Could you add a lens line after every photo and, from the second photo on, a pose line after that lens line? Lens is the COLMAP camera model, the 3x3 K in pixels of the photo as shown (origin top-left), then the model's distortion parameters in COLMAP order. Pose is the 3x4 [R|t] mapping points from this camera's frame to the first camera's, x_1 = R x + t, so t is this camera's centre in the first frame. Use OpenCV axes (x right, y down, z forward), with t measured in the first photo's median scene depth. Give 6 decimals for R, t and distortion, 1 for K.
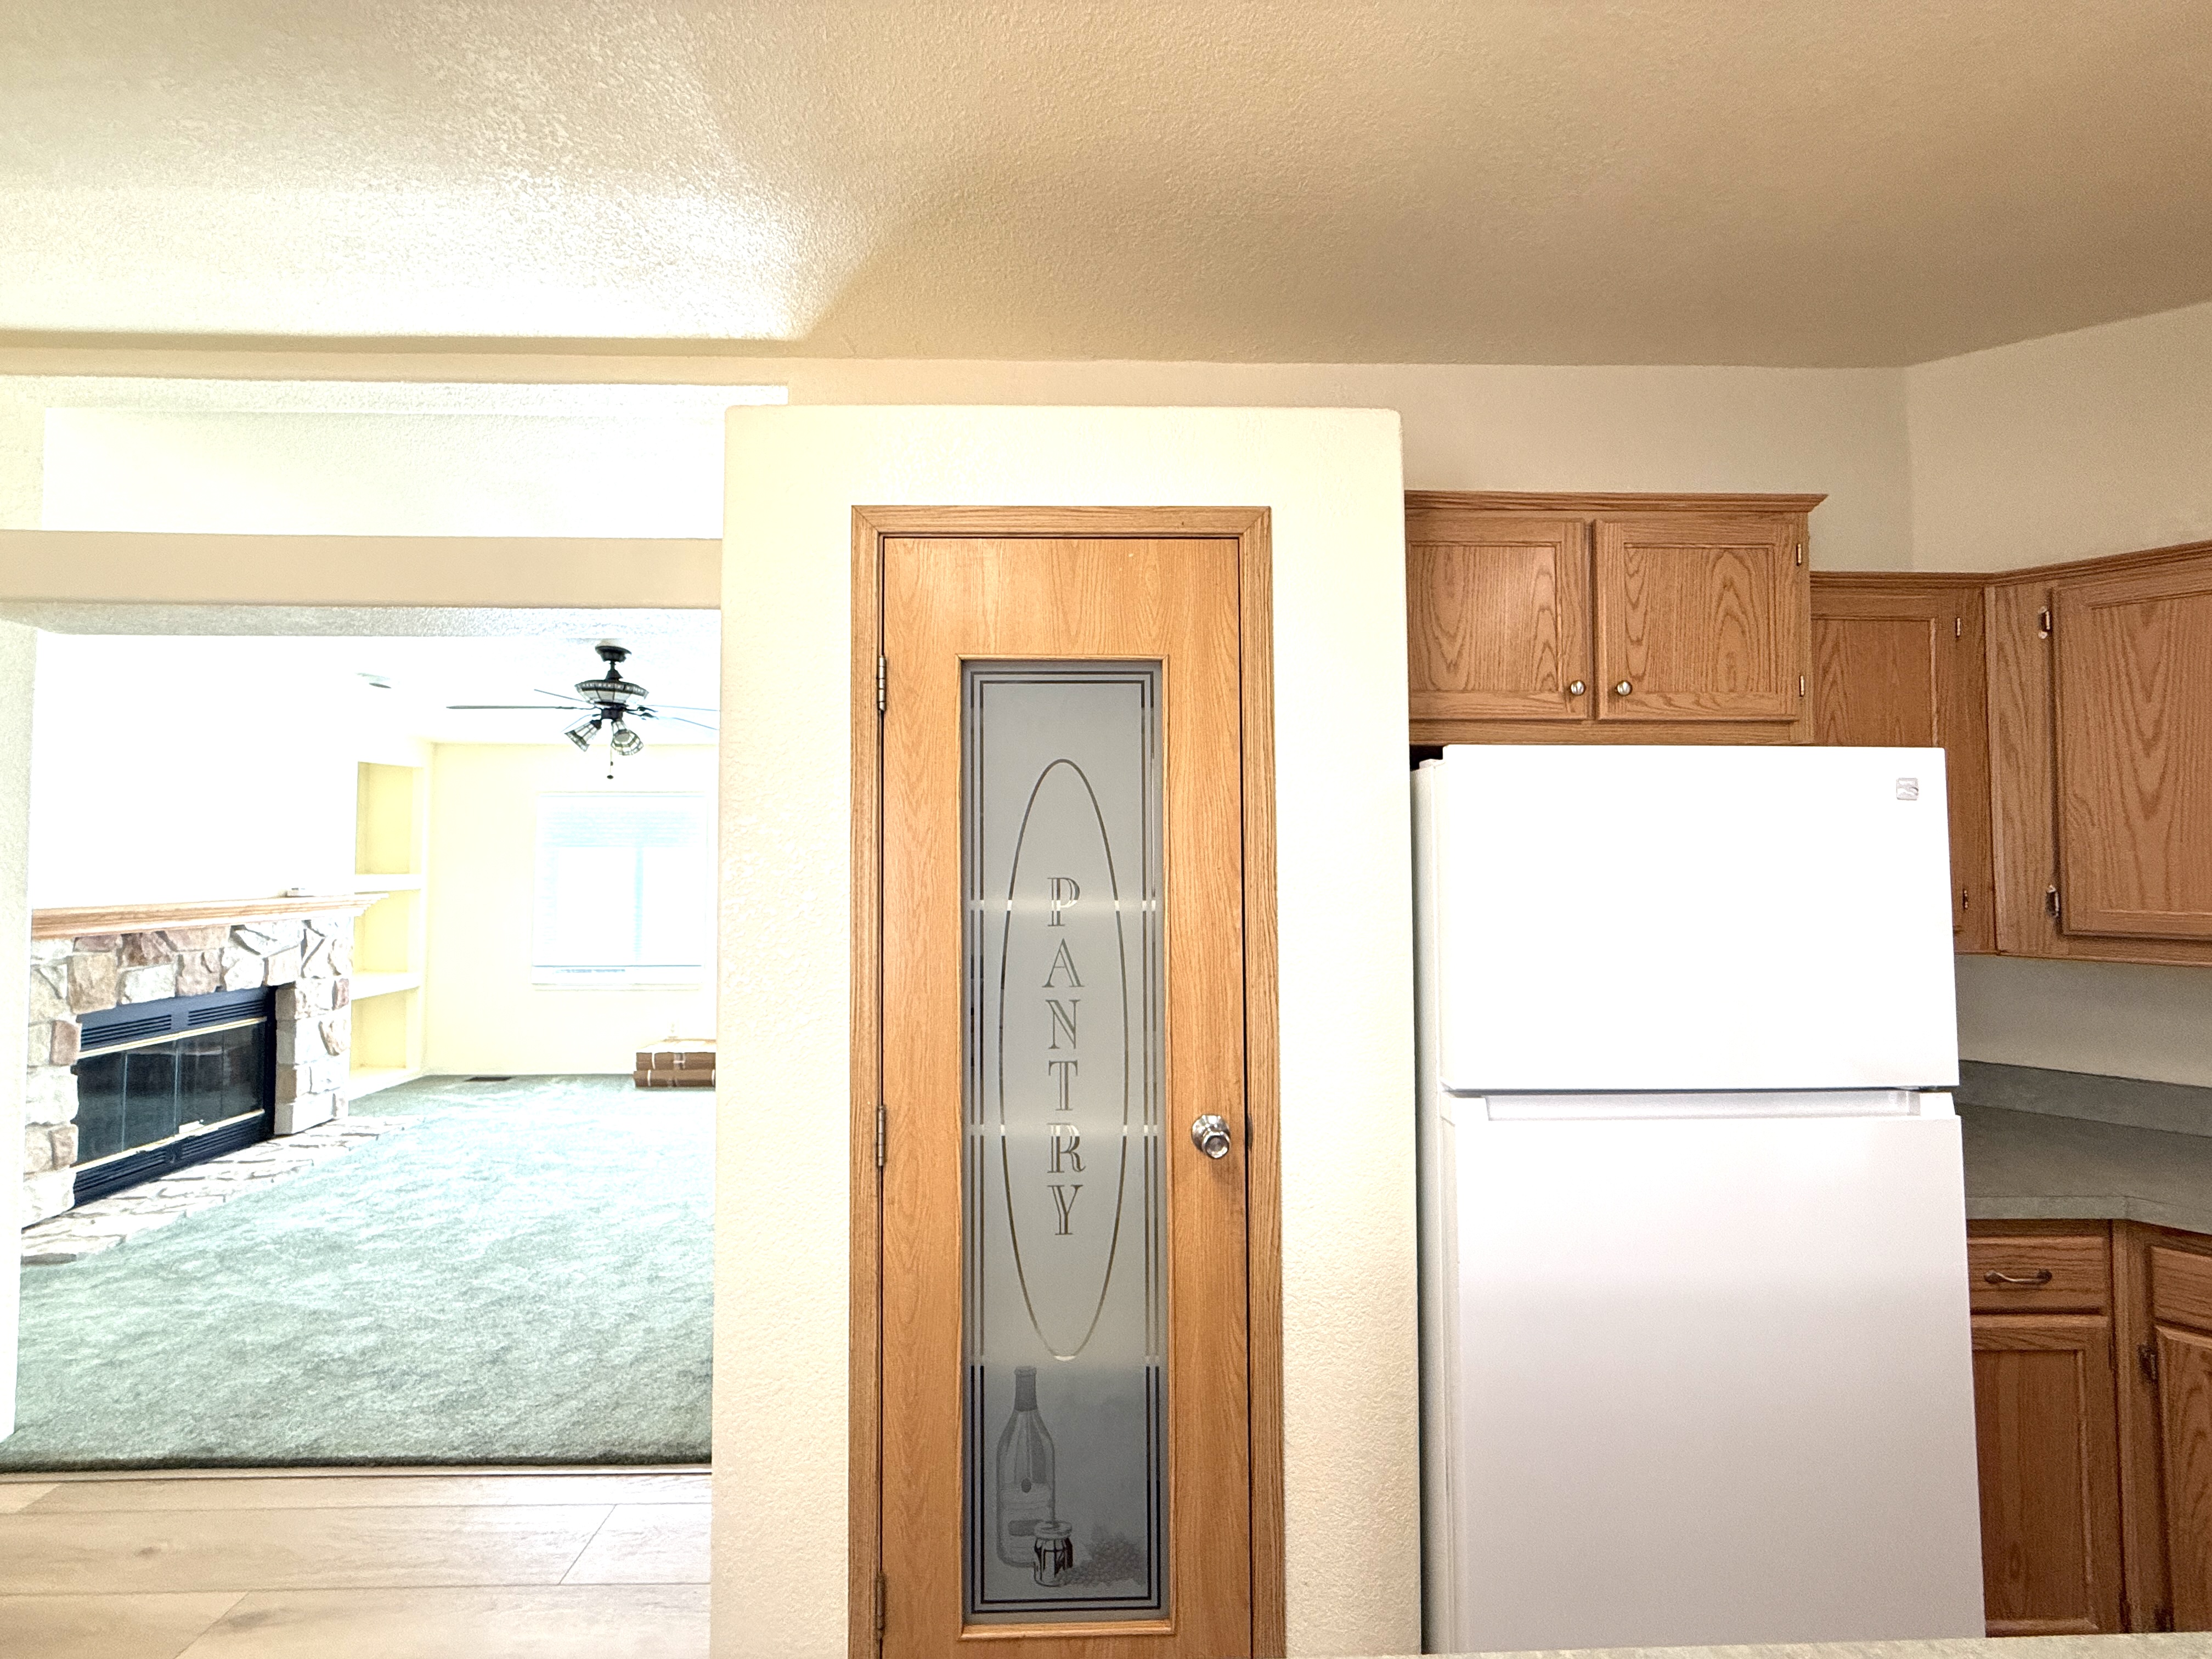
lens RADIAL K [[884.9, 0, 1101.5], [0, 884.9, 829.6], [0, 0, 1]] dist [-0.001299, 0.000588]
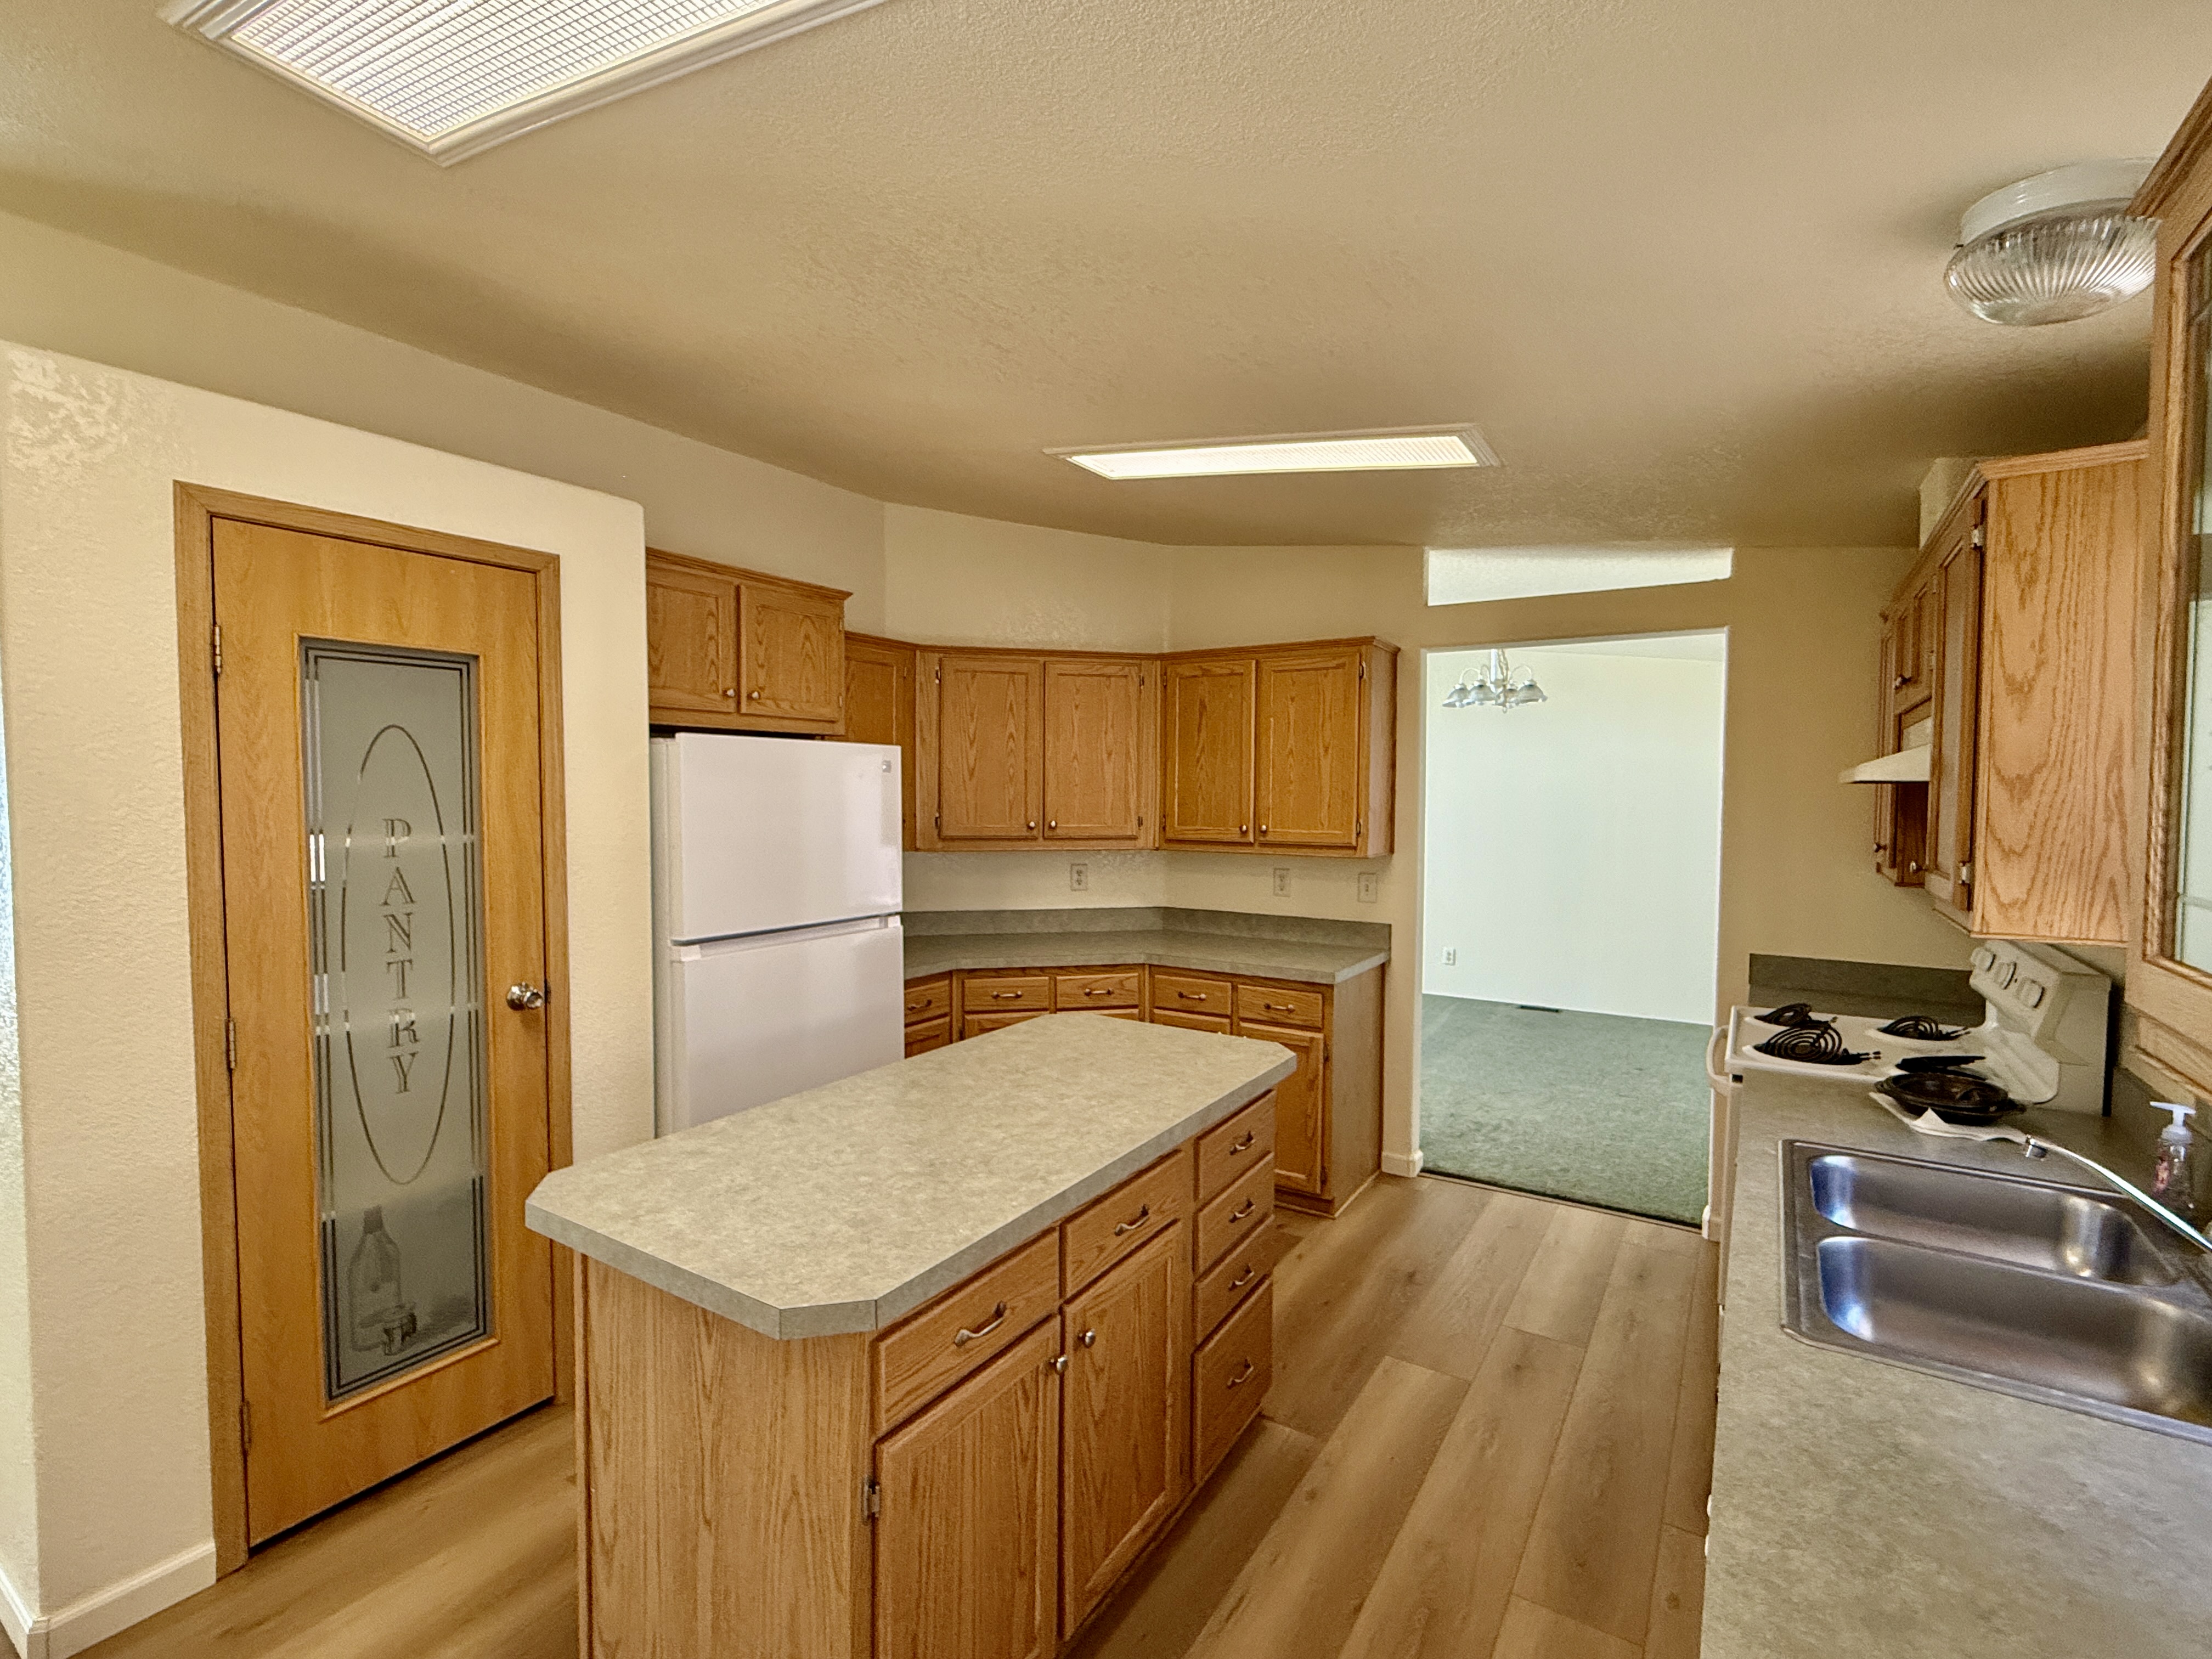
lens RADIAL K [[1018.5, 0, 1106.0], [0, 1018.5, 829.5], [0, 0, 1]] dist [0.000087, 0.000362]
pose [[0.557730, -0.028425, 0.829536, -0.680923], [-0.032232, 0.997918, 0.055865, -0.044838], [-0.829397, -0.057895, 0.555652, -0.654010]]
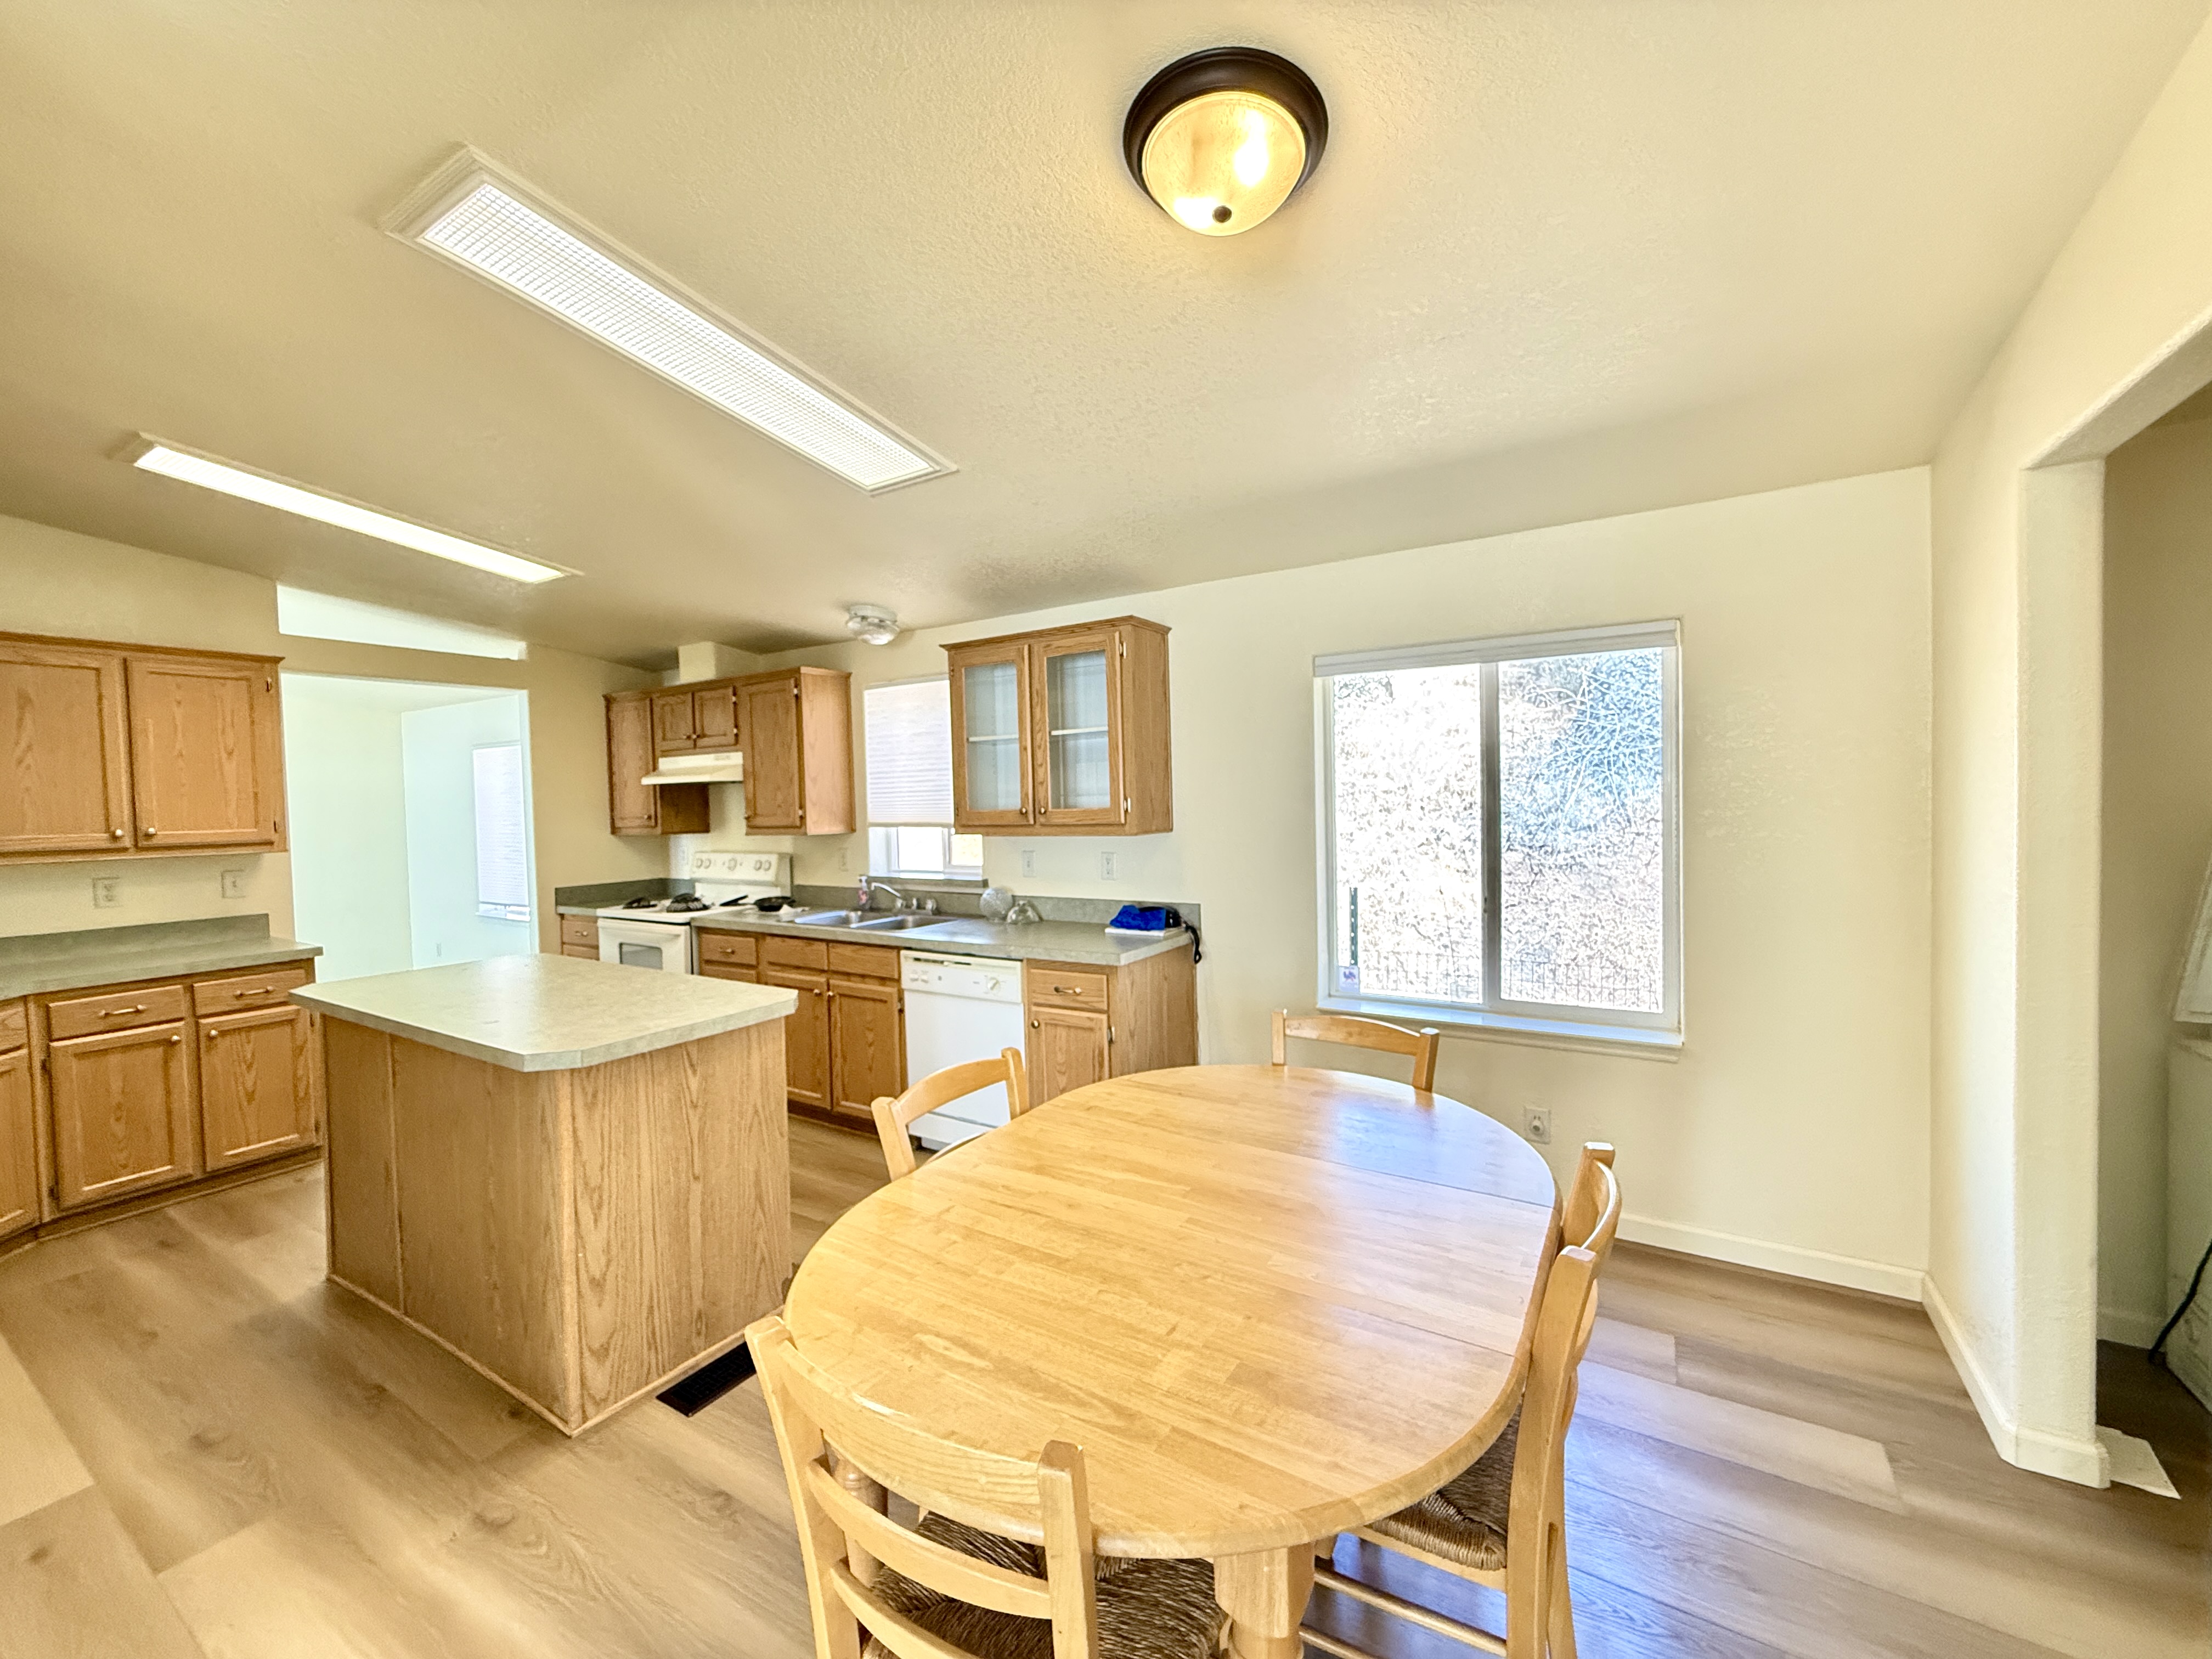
lens RADIAL K [[885.5, 0, 1106.0], [0, 885.5, 829.5], [0, 0, 1]] dist [-0.000255, 0.000160]
pose [[-0.839062, -0.000800, 0.544035, -1.510121], [0.005429, 0.999937, 0.009843, 0.071279], [-0.544009, 0.011213, -0.839005, 1.026476]]
